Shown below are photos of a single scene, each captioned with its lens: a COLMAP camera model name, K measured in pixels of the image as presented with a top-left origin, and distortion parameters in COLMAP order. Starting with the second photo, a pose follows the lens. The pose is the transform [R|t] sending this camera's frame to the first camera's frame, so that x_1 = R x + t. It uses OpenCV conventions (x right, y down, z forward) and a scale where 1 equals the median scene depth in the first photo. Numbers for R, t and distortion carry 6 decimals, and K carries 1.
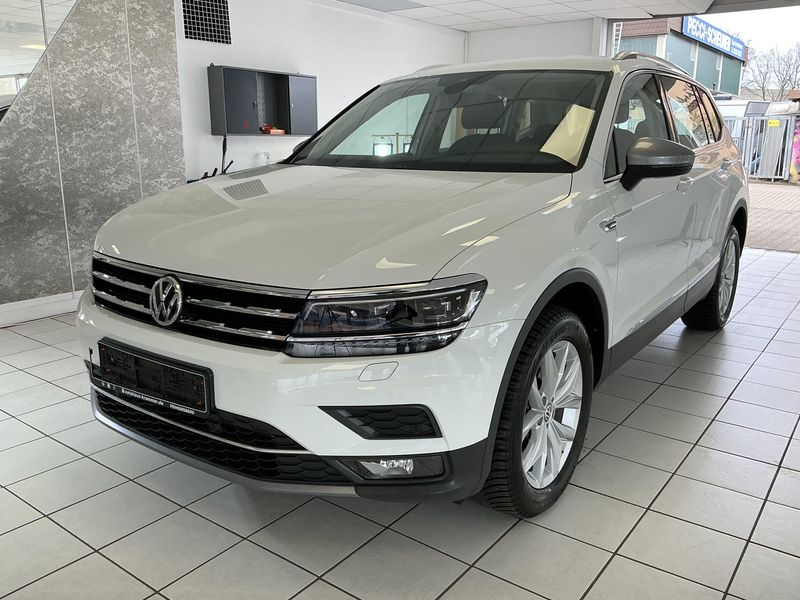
lens RADIAL K [[662.9, 0, 403.7], [0, 662.9, 296.6], [0, 0, 1]] dist [0.031802, -0.045277]
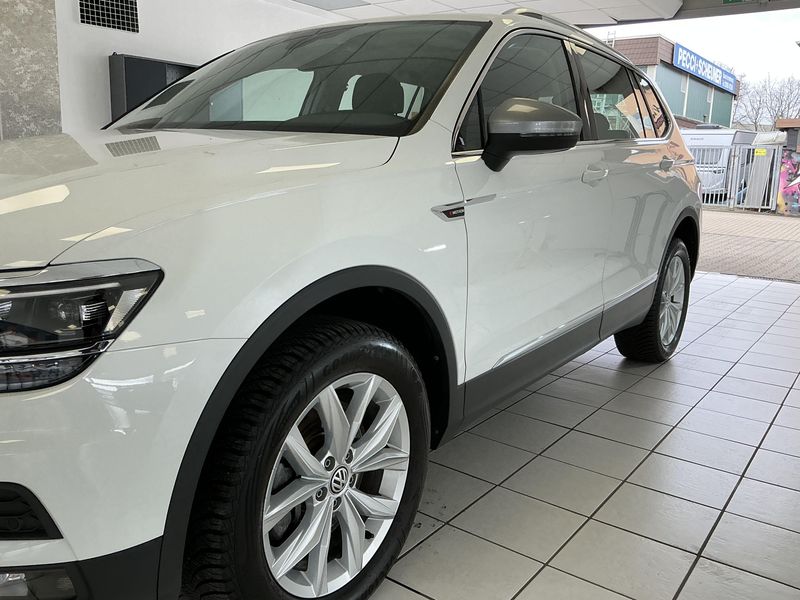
lens RADIAL K [[662.9, 0, 401.5], [0, 662.9, 300.4], [0, 0, 1]] dist [0.031802, -0.045277]
pose [[0.999780, 0.020495, 0.004508, 0.131941], [-0.020324, 0.999178, -0.035080, 0.007046], [-0.005223, 0.034981, 0.999374, 0.154238]]
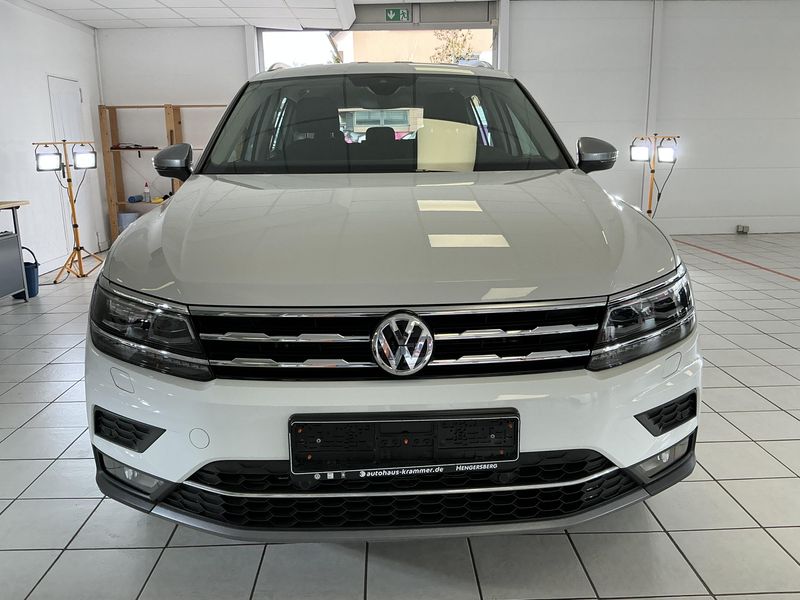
lens RADIAL K [[662.9, 0, 397.9], [0, 662.9, 271.8], [0, 0, 1]] dist [0.031802, -0.045277]
pose [[0.799314, -0.132994, 0.586011, -0.327063], [0.158585, 0.987315, 0.007761, -0.034892], [-0.579610, 0.086729, 0.810266, 0.139317]]
